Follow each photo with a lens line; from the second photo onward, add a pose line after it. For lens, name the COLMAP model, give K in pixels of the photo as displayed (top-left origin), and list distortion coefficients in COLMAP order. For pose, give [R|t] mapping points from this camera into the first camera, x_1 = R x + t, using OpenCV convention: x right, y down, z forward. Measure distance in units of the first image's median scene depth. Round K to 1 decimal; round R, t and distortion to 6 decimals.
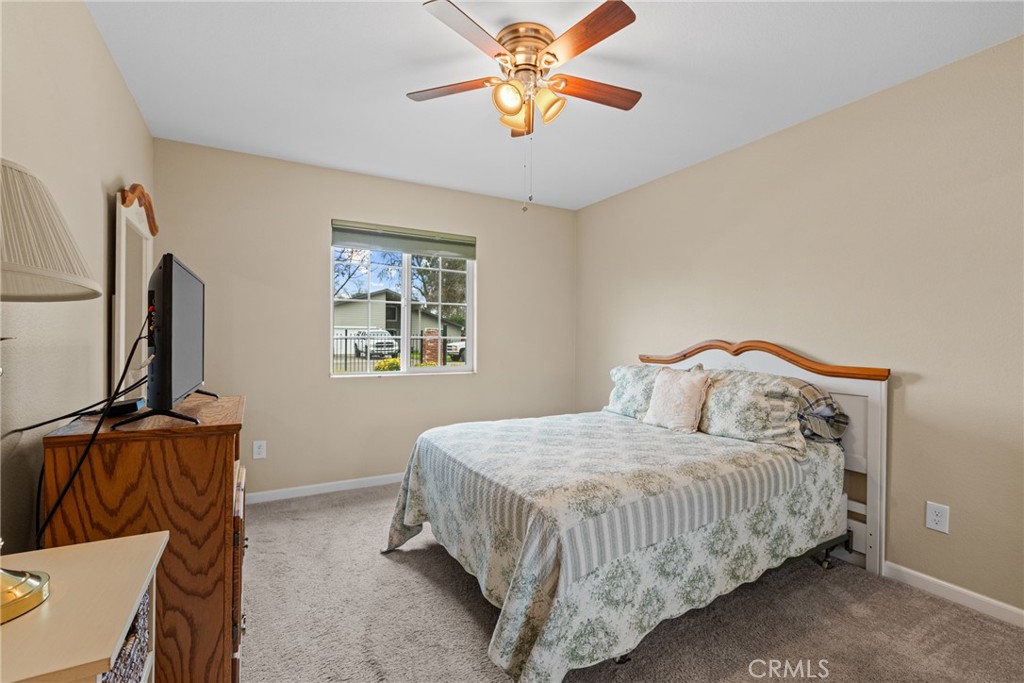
lens RADIAL K [[458.7, 0, 512.0], [0, 458.7, 341.5], [0, 0, 1]] dist [-0.000156, 0.000005]
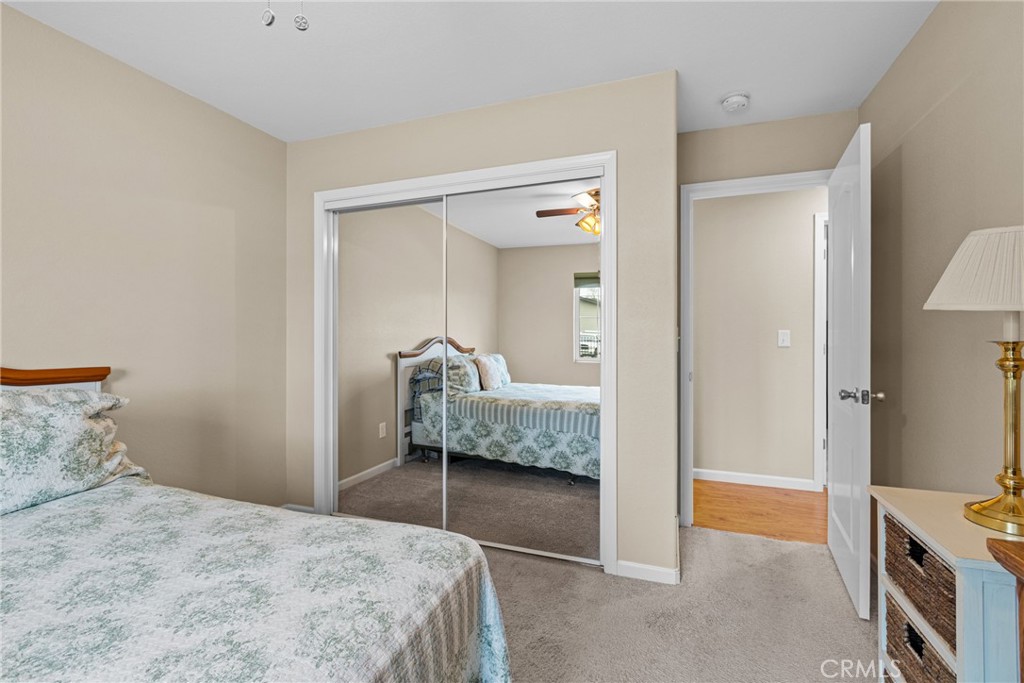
lens RADIAL K [[458.7, 0, 512.0], [0, 458.7, 341.5], [0, 0, 1]] dist [-0.000156, 0.000005]
pose [[-0.644441, -0.013857, 0.764529, -0.370027], [-0.002731, 0.999871, 0.015821, -0.006829], [-0.764649, 0.008108, -0.644396, 0.960451]]
